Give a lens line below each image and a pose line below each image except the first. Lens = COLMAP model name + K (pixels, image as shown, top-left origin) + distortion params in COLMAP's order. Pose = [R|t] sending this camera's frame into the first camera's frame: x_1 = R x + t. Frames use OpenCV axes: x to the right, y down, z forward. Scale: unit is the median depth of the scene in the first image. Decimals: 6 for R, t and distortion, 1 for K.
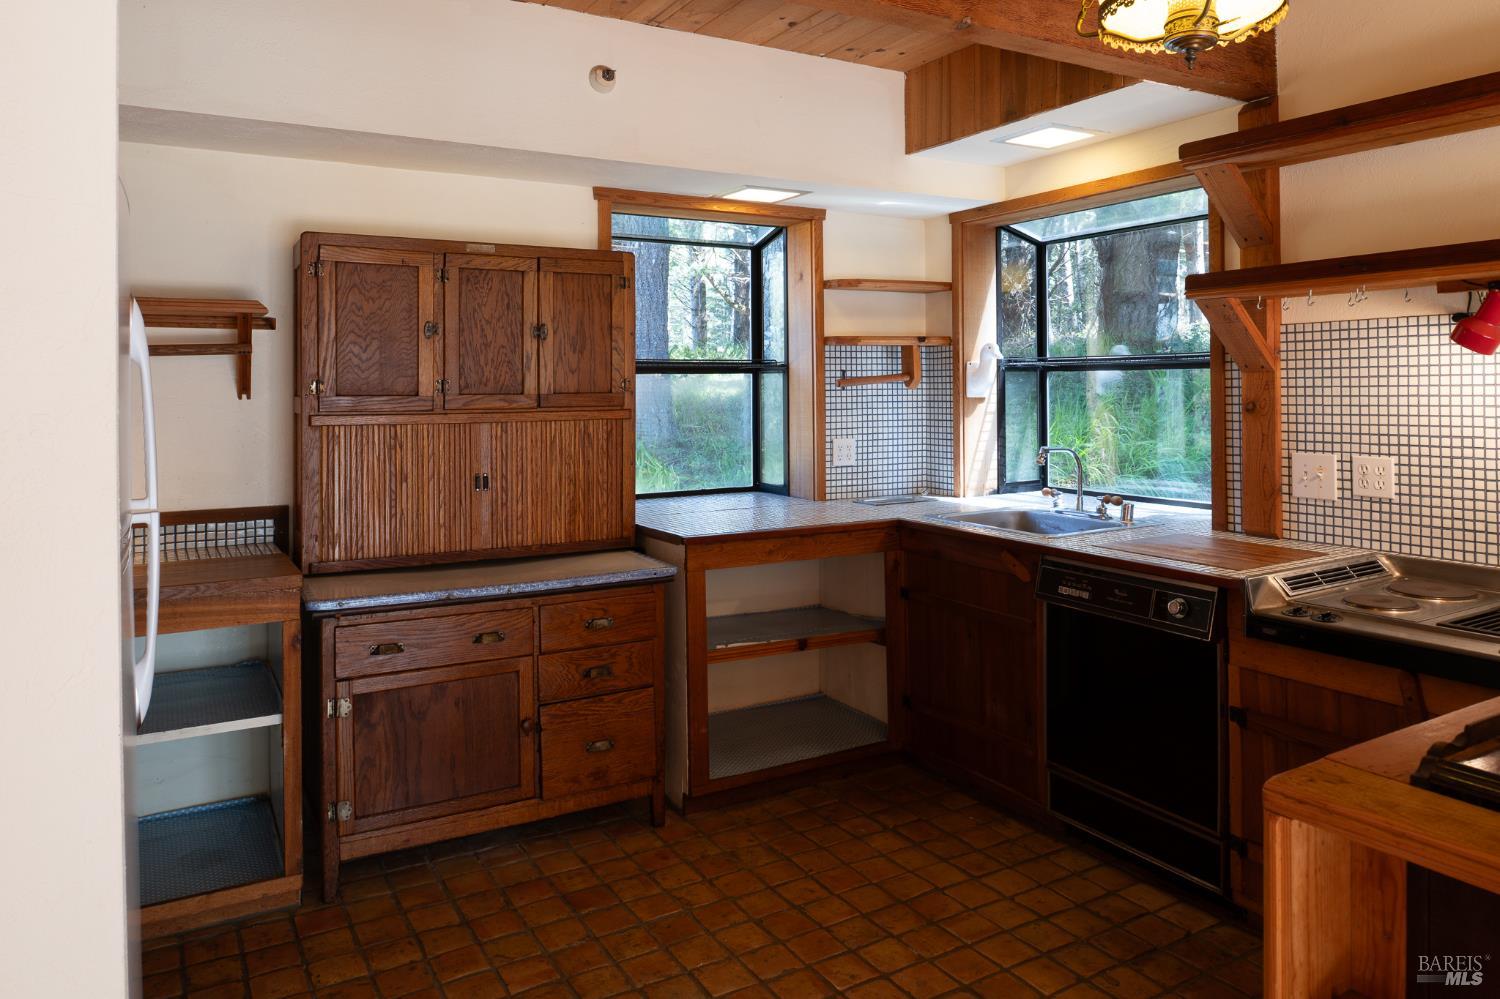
lens RADIAL K [[1034.7, 0, 749.1], [0, 1034.7, 489.3], [0, 0, 1]] dist [-0.007038, -0.003842]
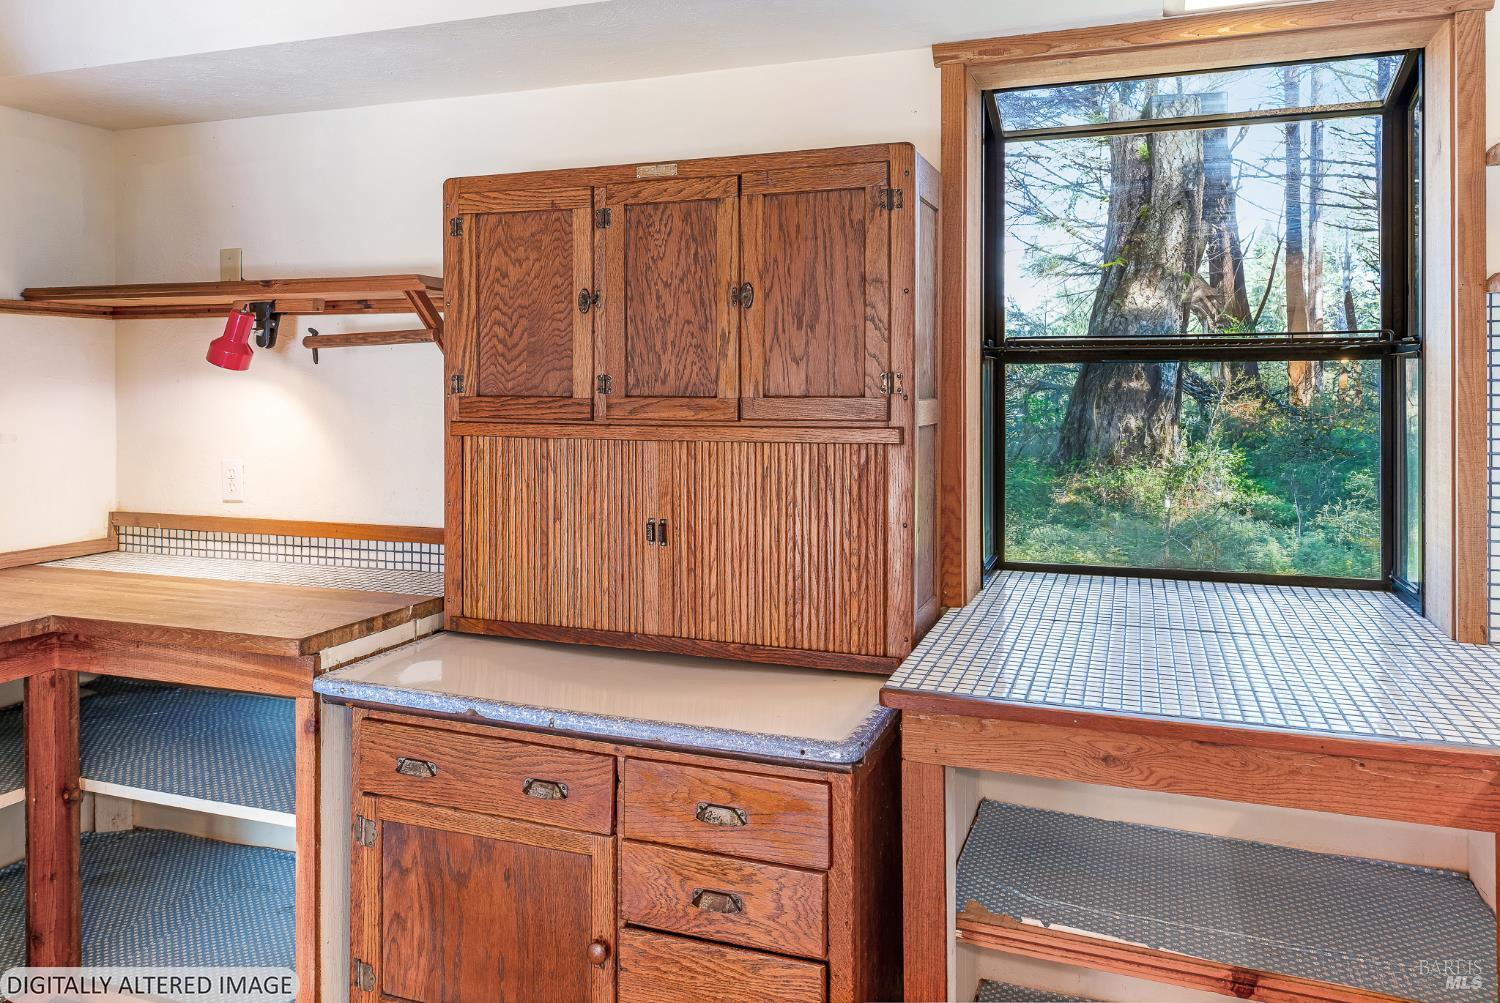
lens RADIAL K [[1057.4, 0, 779.6], [0, 1057.4, 418.8], [0, 0, 1]] dist [-0.002801, 0.000081]
pose [[0.644065, 0.038373, -0.764008, 0.296251], [-0.076662, 0.996951, -0.014554, -0.074938], [0.761120, 0.067945, 0.645043, 0.639107]]
